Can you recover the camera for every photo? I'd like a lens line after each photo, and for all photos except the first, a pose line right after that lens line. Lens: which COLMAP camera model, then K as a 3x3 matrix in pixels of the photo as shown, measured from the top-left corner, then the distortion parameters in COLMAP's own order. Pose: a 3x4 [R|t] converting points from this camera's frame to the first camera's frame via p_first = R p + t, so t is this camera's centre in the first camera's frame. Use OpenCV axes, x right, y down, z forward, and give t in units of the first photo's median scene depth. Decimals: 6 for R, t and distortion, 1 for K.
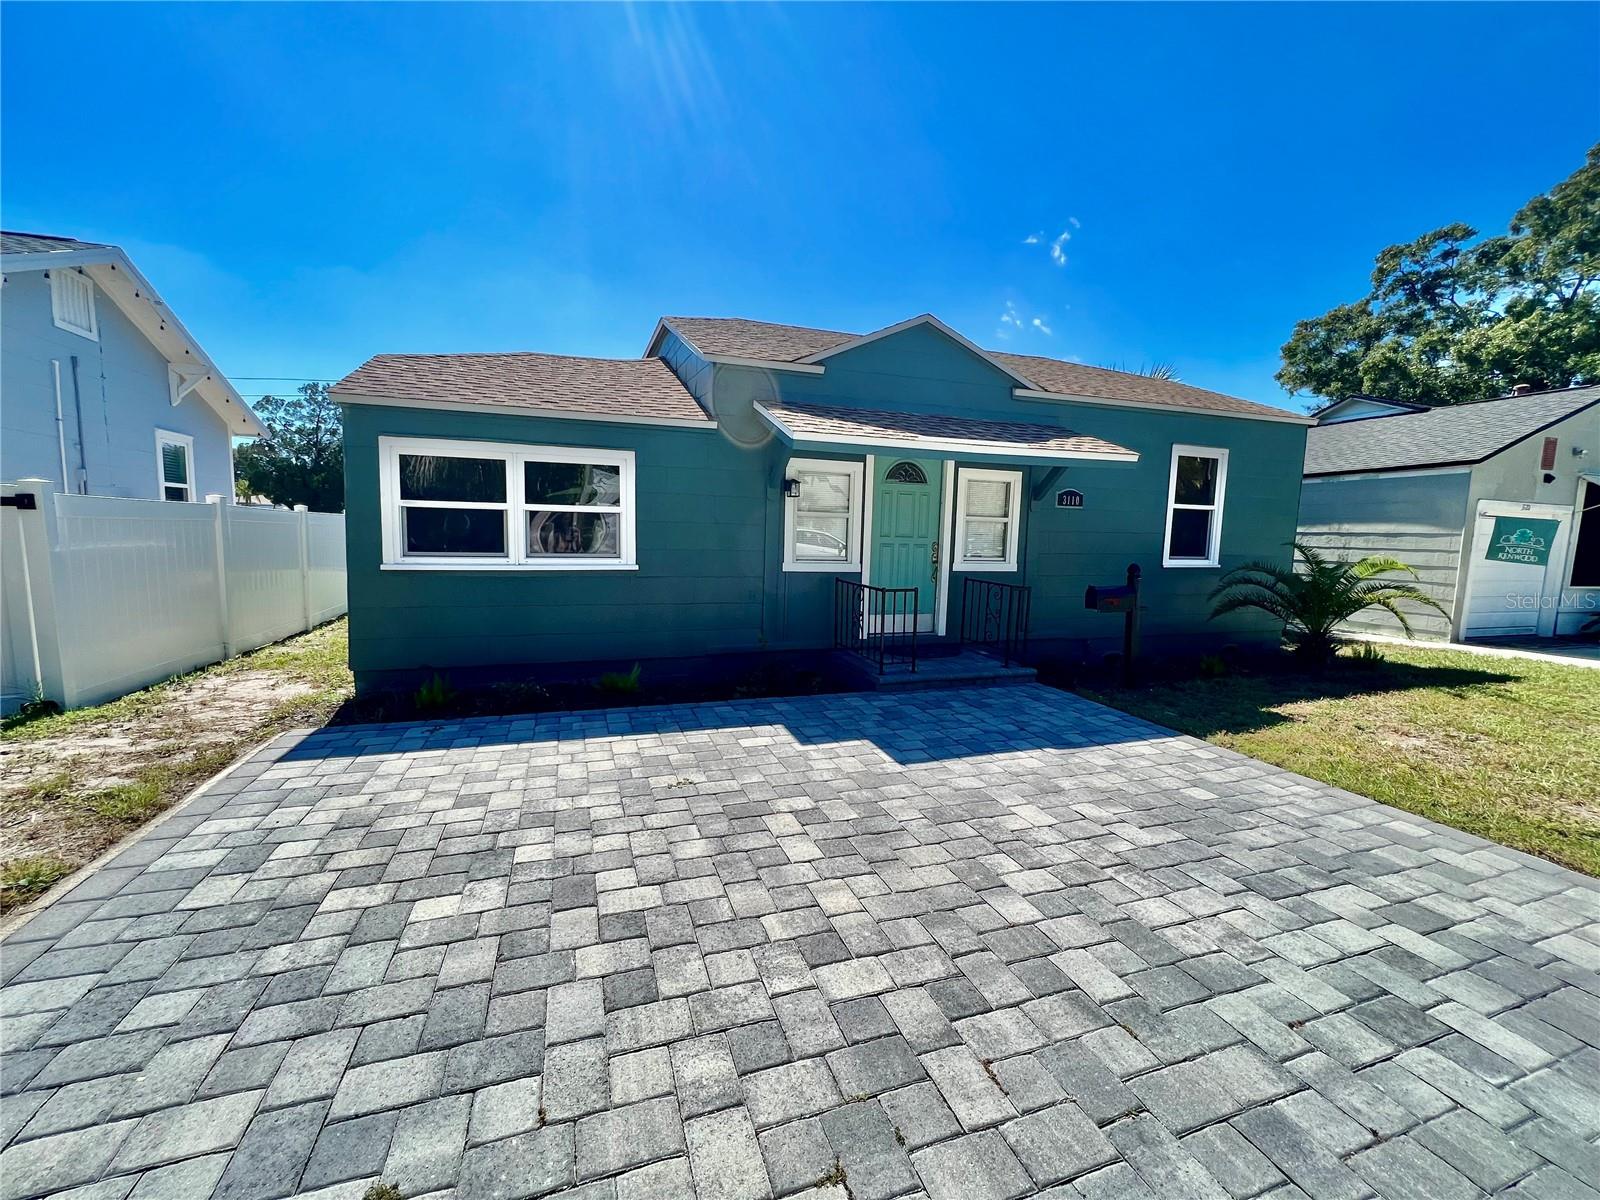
lens RADIAL K [[637.7, 0, 798.9], [0, 637.7, 603.7], [0, 0, 1]] dist [0.001453, 0.000050]
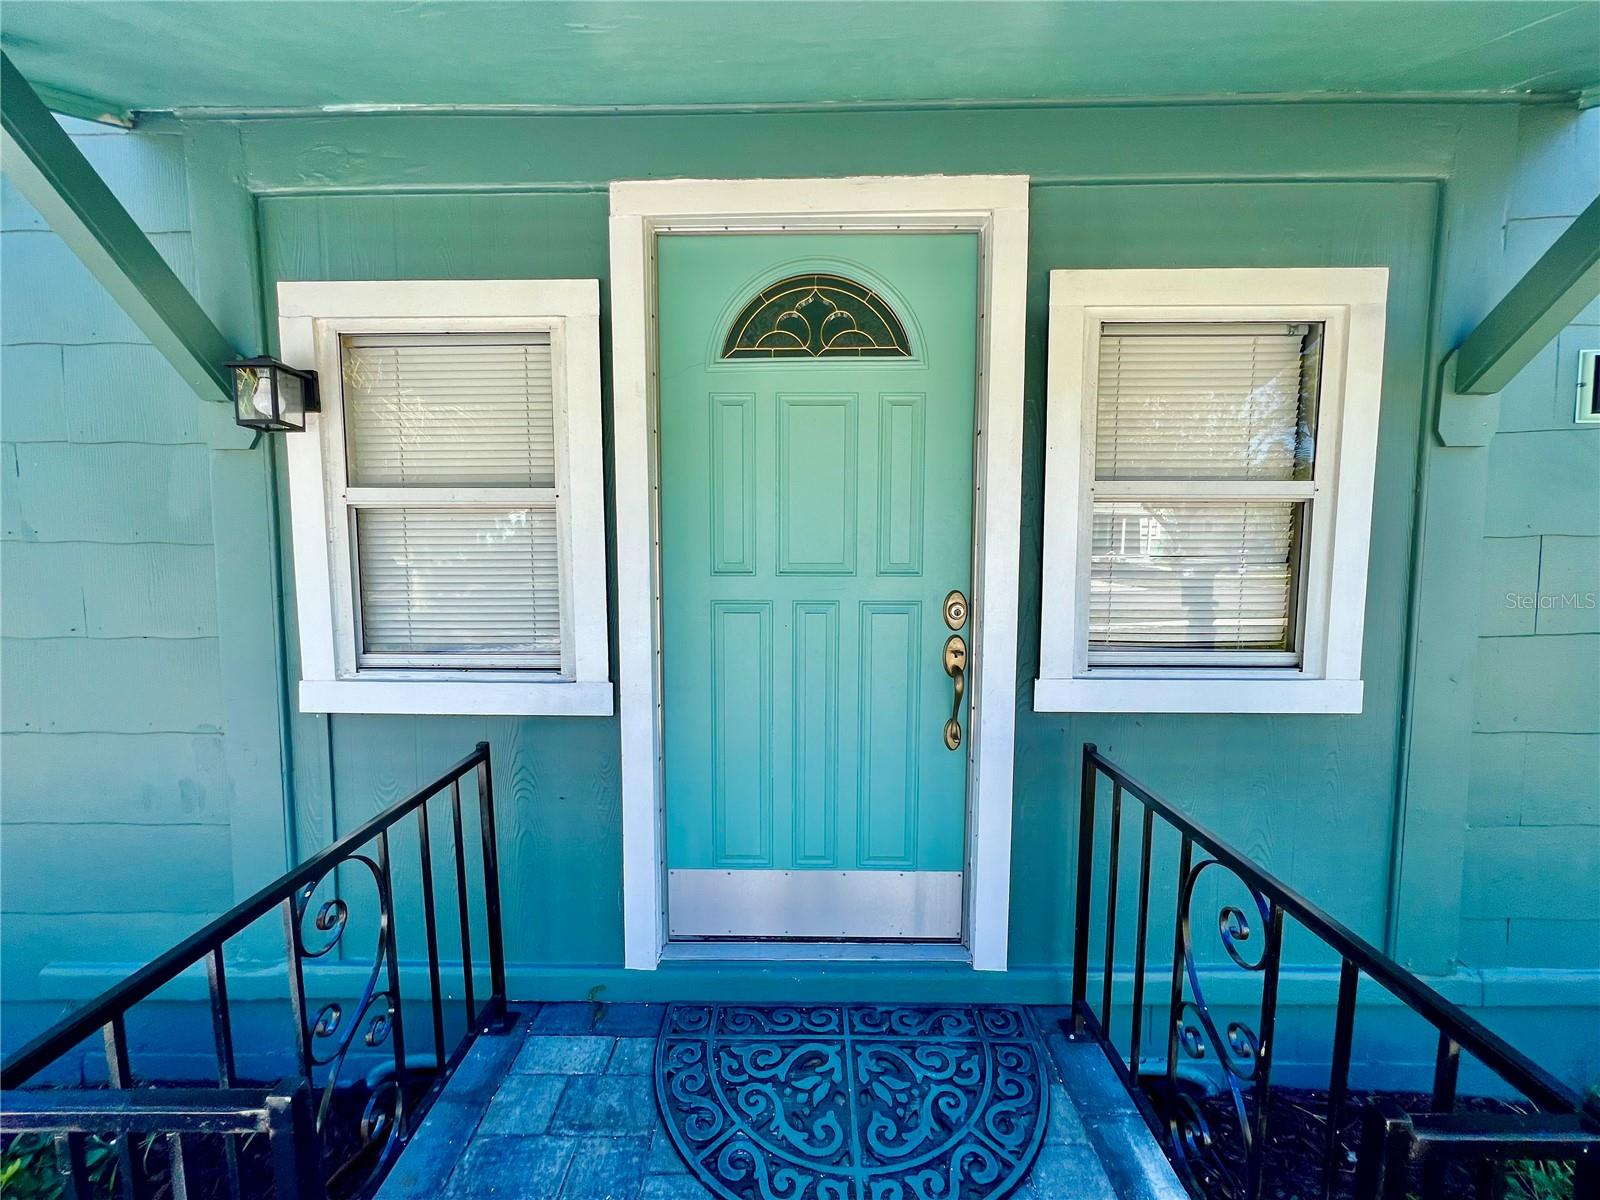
lens RADIAL K [[637.7, 0, 795.7], [0, 637.7, 597.1], [0, 0, 1]] dist [0.001453, 0.000050]
pose [[0.939719, 0.002228, -0.341940, 0.247043], [-0.014176, 0.999373, -0.032446, -0.088092], [0.341654, 0.035338, 0.939161, 0.770101]]
